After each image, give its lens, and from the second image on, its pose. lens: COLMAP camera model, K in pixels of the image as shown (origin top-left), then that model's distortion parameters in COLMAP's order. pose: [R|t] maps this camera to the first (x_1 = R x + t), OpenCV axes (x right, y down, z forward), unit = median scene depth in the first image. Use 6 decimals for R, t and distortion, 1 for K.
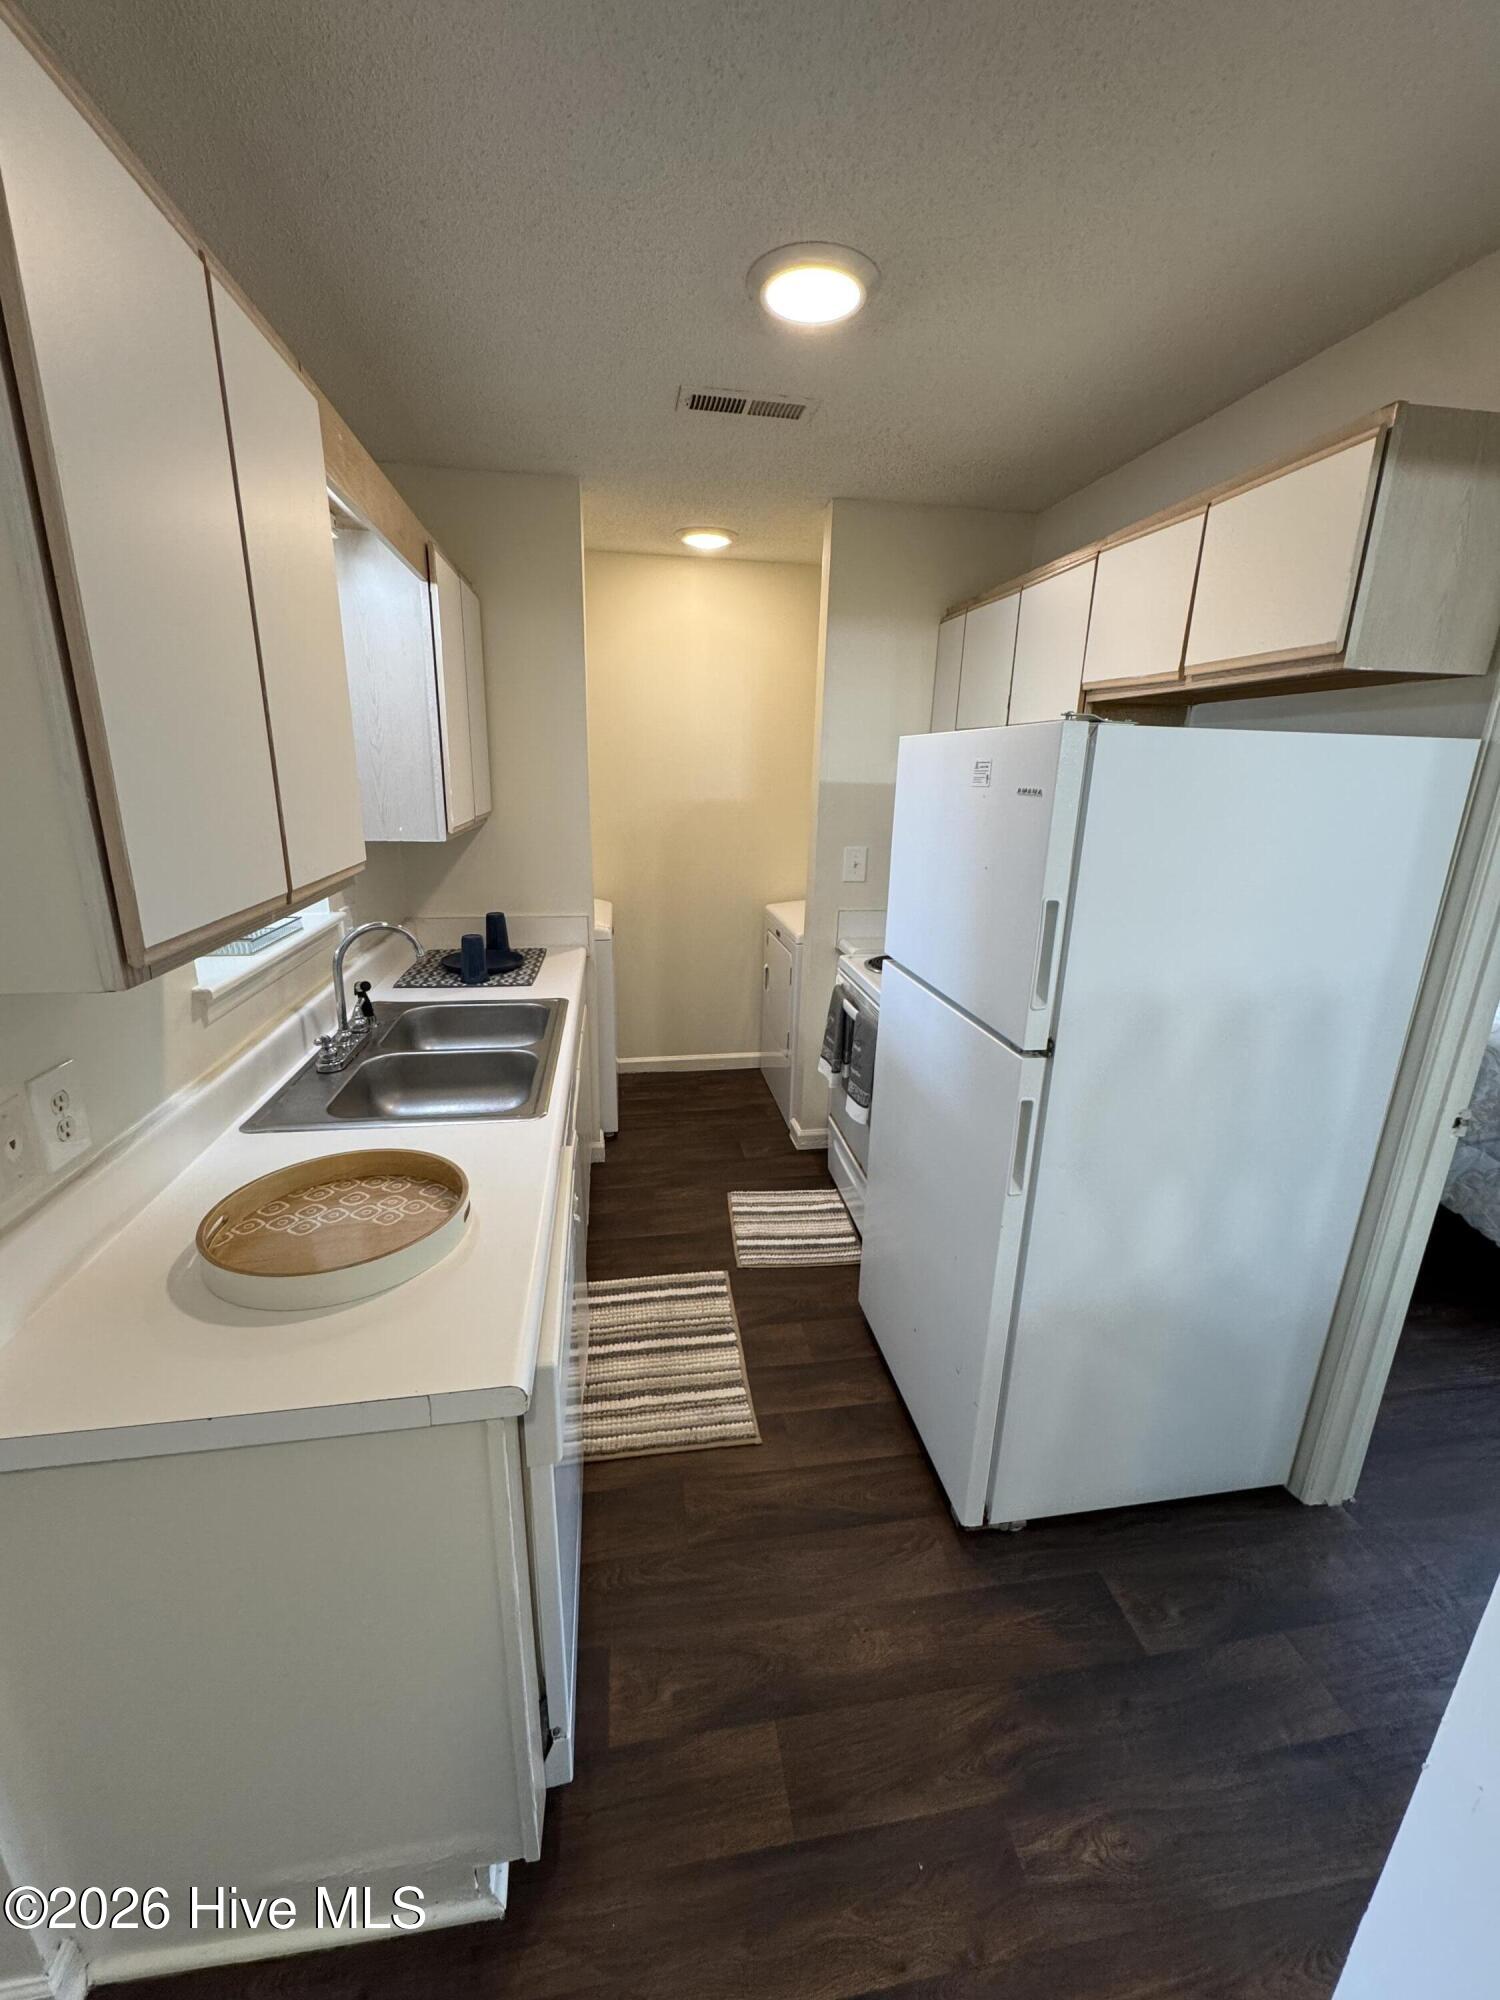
lens RADIAL K [[795.3, 0, 749.6], [0, 795.3, 991.9], [0, 0, 1]] dist [-0.002260, 0.000786]
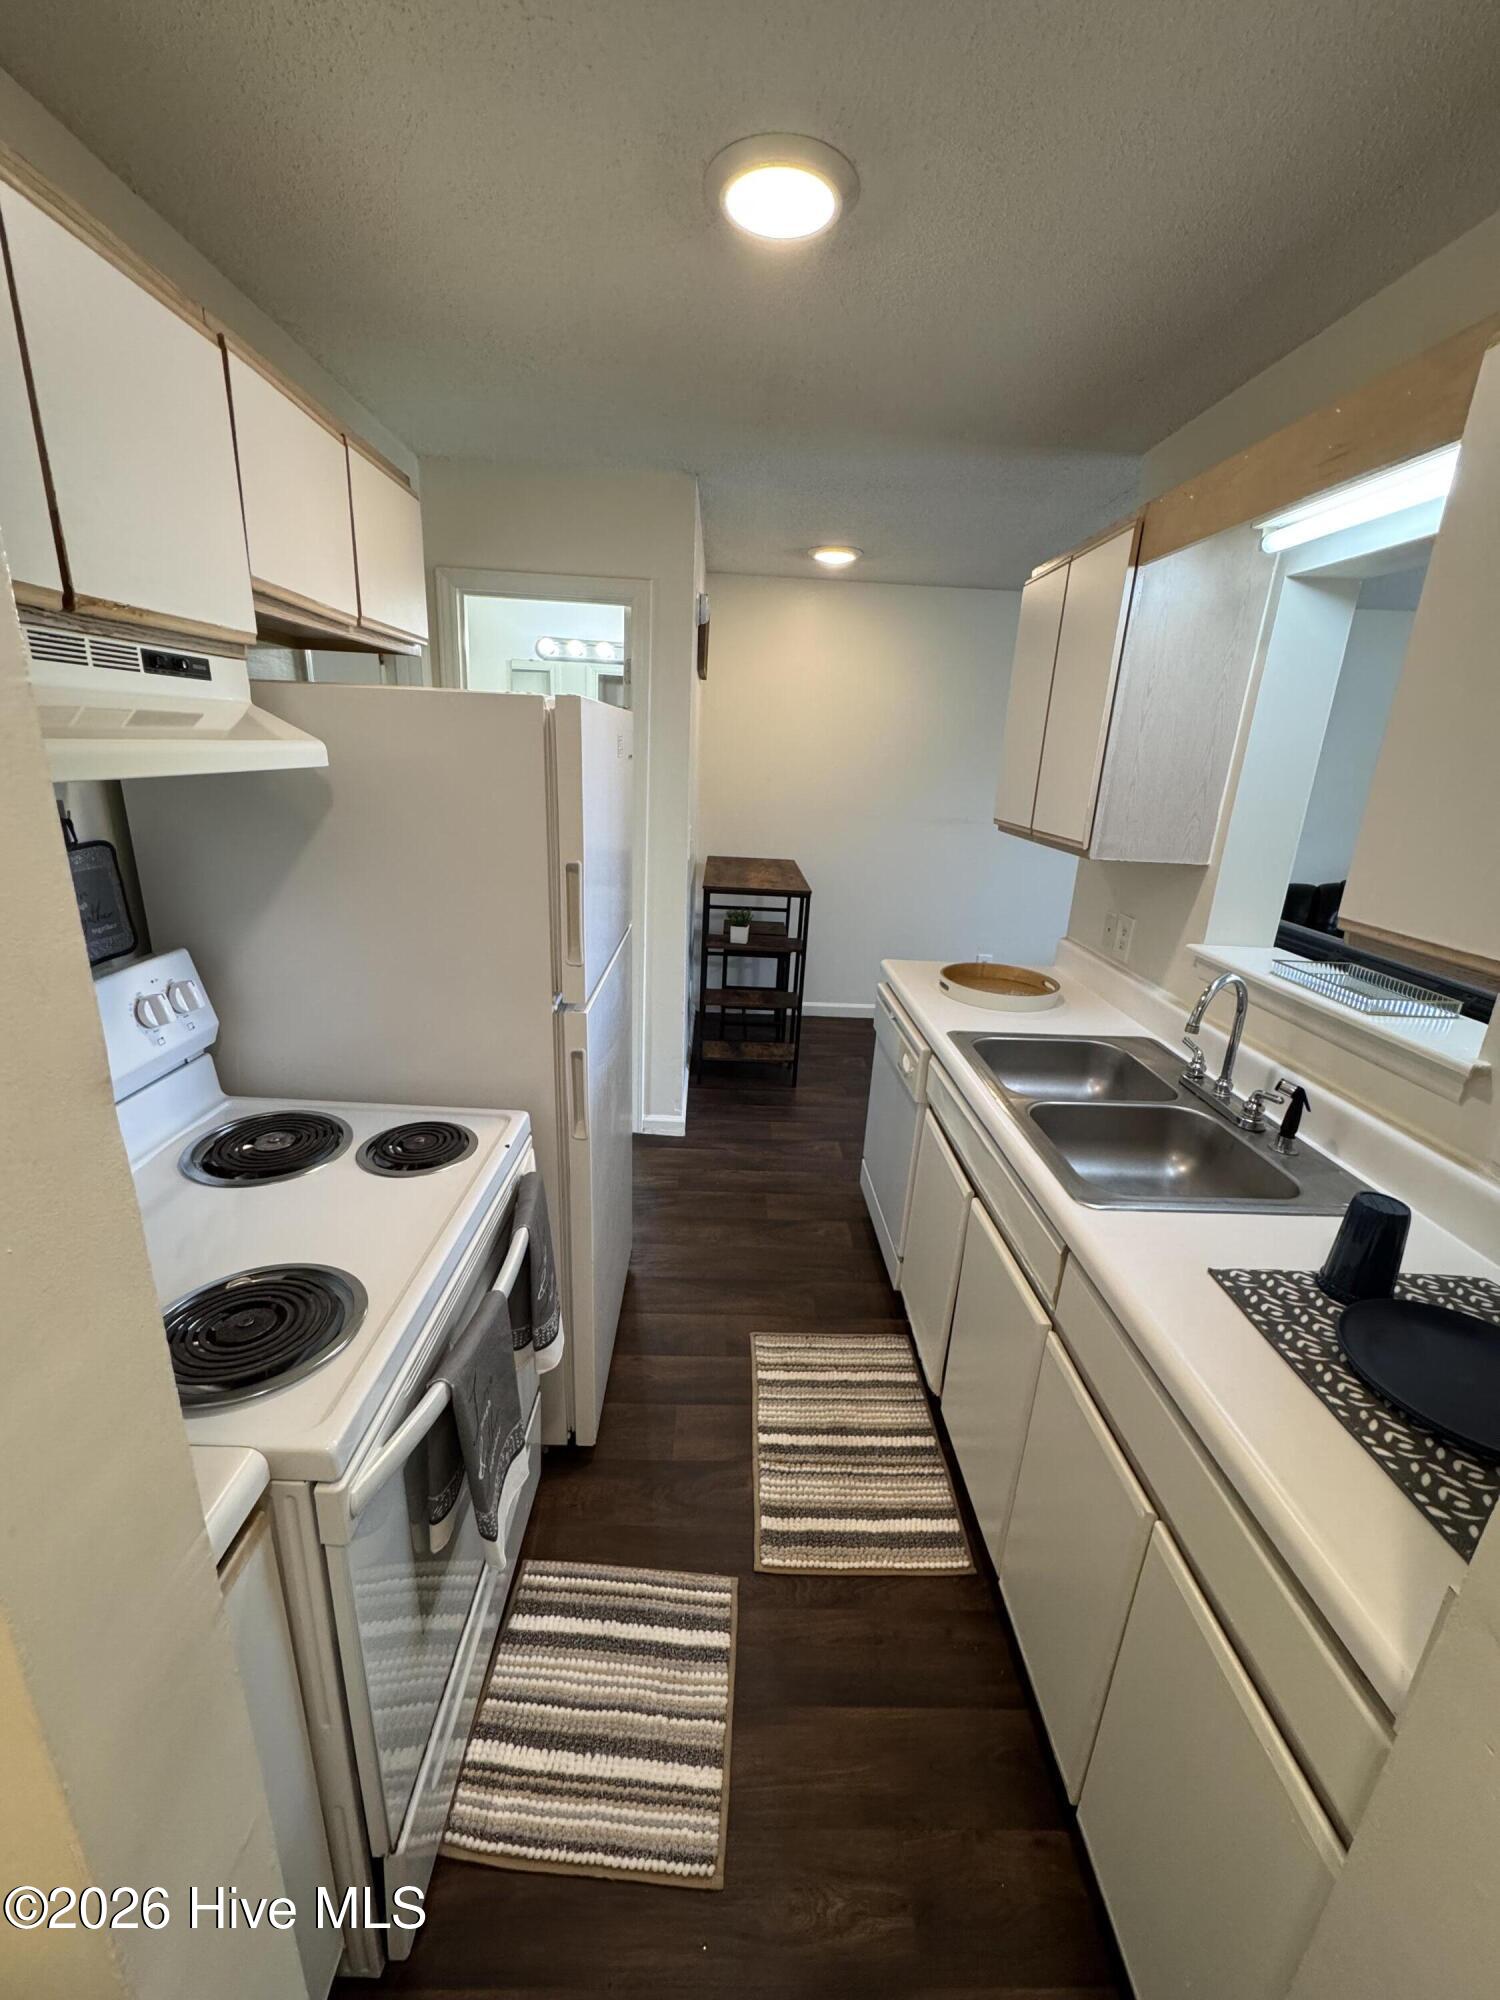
lens RADIAL K [[795.3, 0, 746.6], [0, 795.3, 999.5], [0, 0, 1]] dist [-0.002260, 0.000786]
pose [[-0.987753, -0.110080, 0.110570, -0.046848], [-0.029857, 0.828937, 0.558545, -0.423252], [-0.153141, 0.548404, -0.822072, 1.447919]]
